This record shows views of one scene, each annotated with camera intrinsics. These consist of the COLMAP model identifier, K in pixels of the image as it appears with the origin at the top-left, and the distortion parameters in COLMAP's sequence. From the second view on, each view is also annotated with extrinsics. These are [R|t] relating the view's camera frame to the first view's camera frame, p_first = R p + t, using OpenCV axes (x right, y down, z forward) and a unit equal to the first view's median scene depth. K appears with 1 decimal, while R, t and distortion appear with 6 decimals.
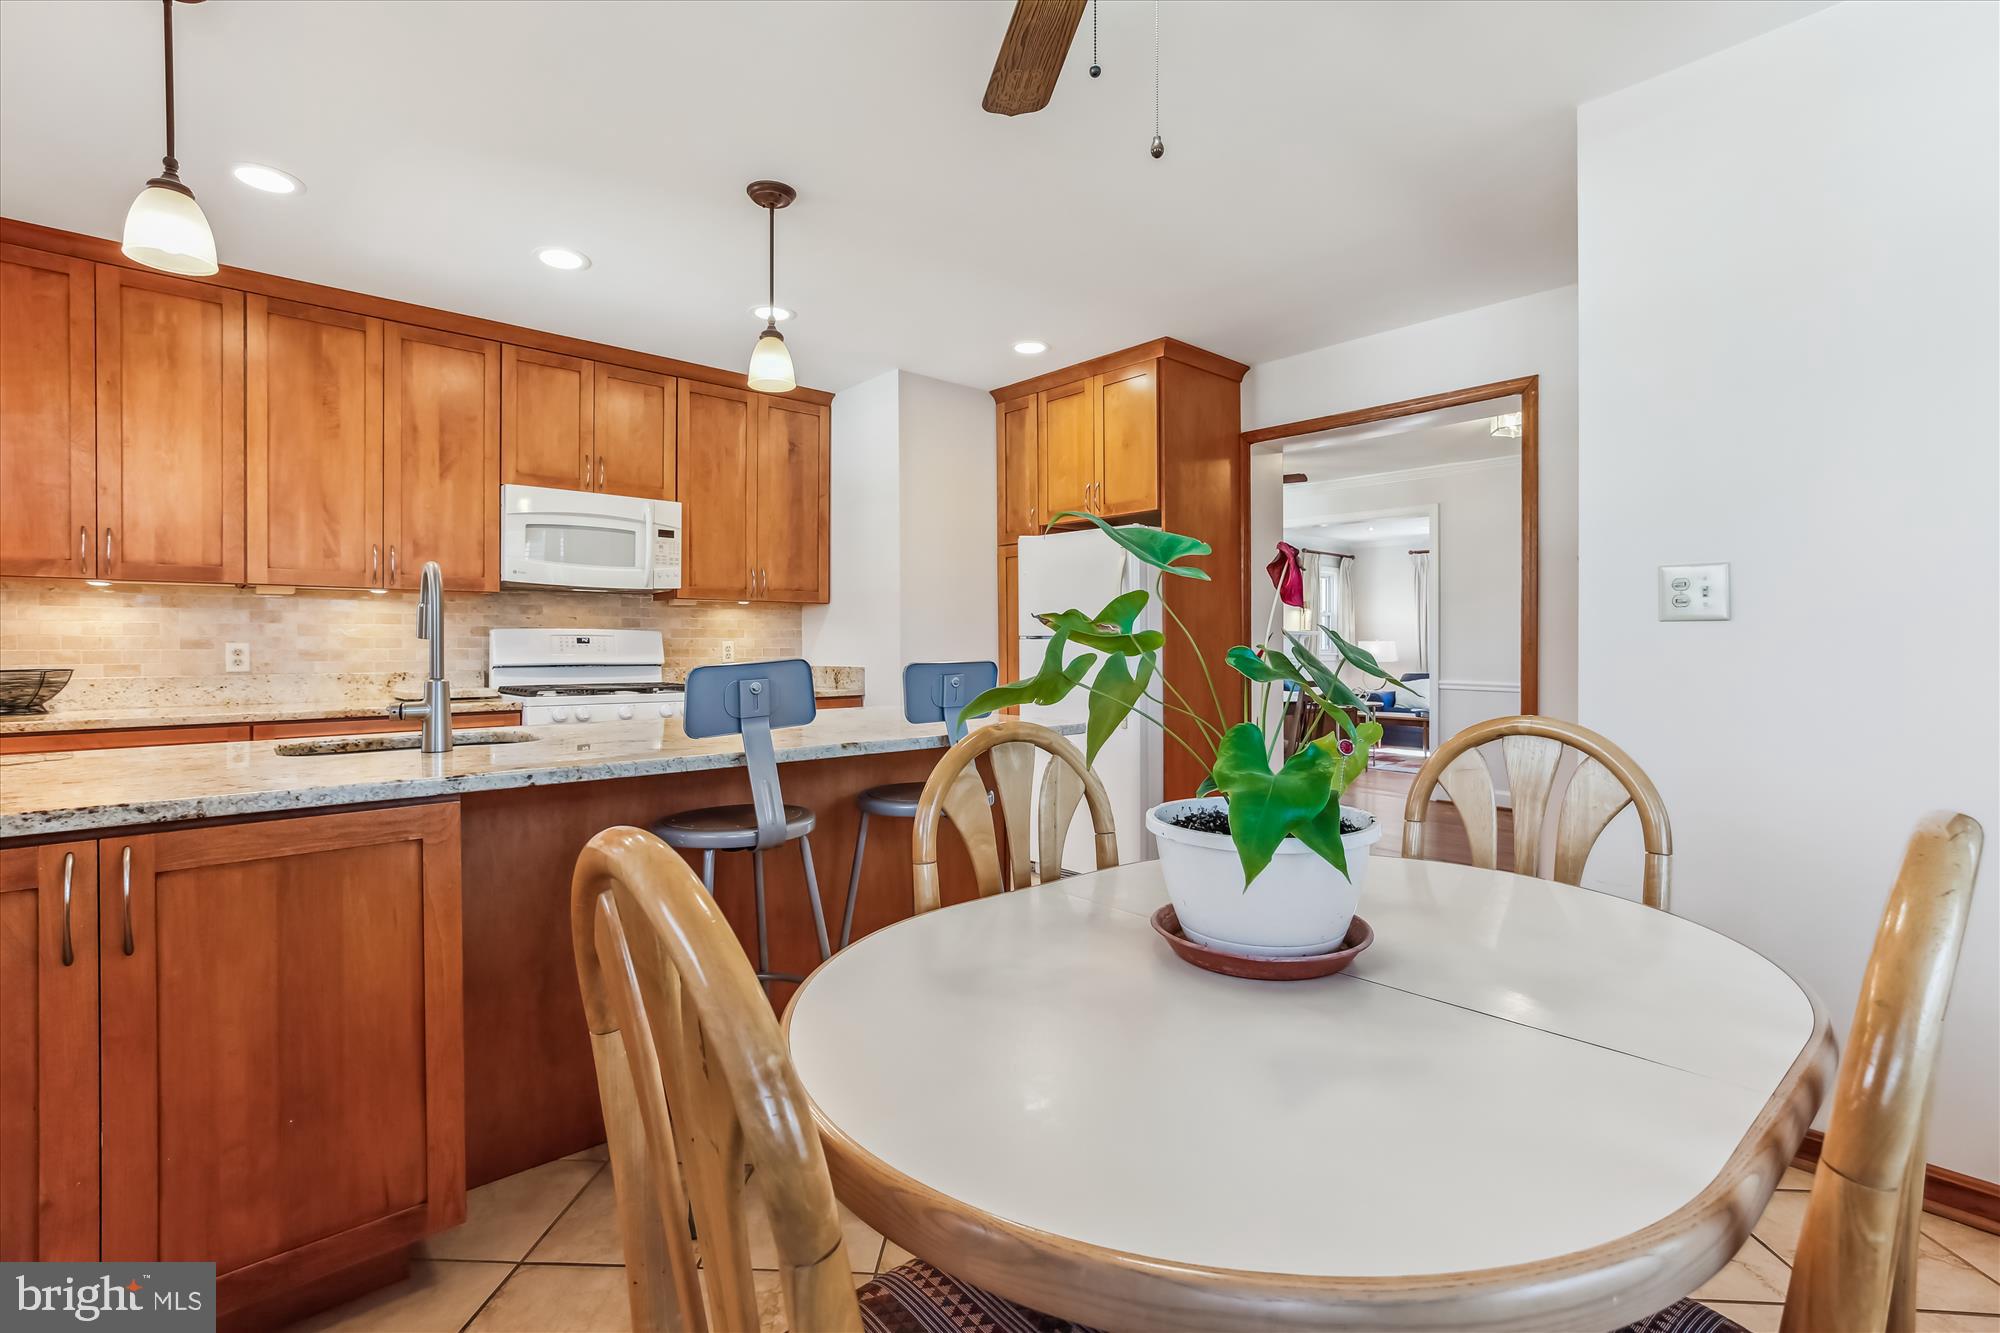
lens RADIAL K [[904.9, 0, 999.5], [0, 904.9, 651.1], [0, 0, 1]] dist [-0.019846, 0.005918]
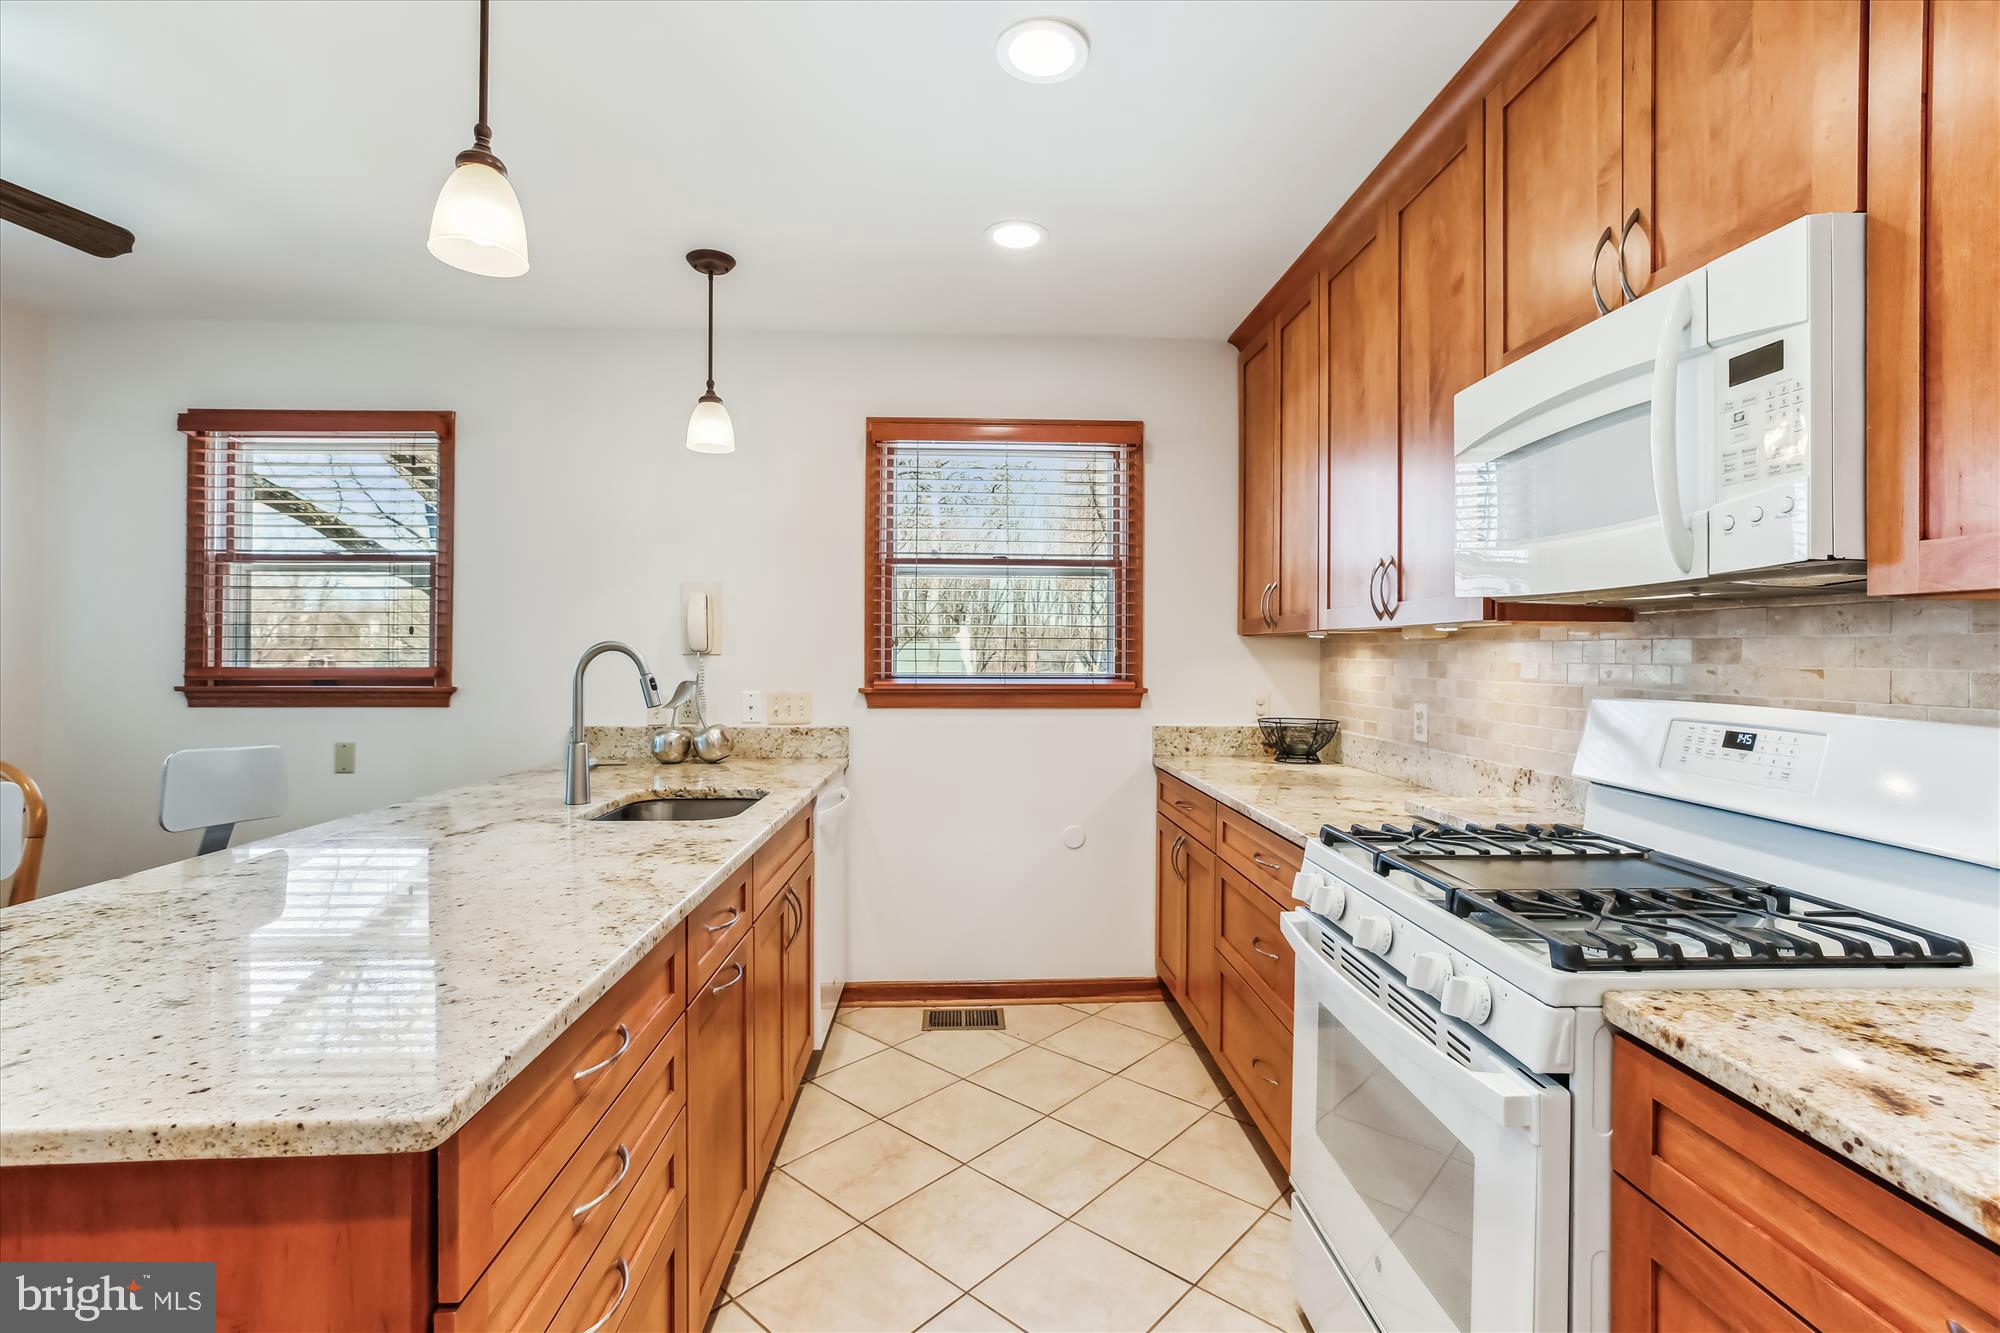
lens RADIAL K [[904.9, 0, 1001.9], [0, 904.9, 658.6], [0, 0, 1]] dist [-0.019846, 0.005918]
pose [[-0.645905, 0.000606, -0.763418, -0.024140], [-0.013968, 0.999823, 0.012612, -0.045193], [0.763290, 0.018810, -0.645782, 1.050983]]
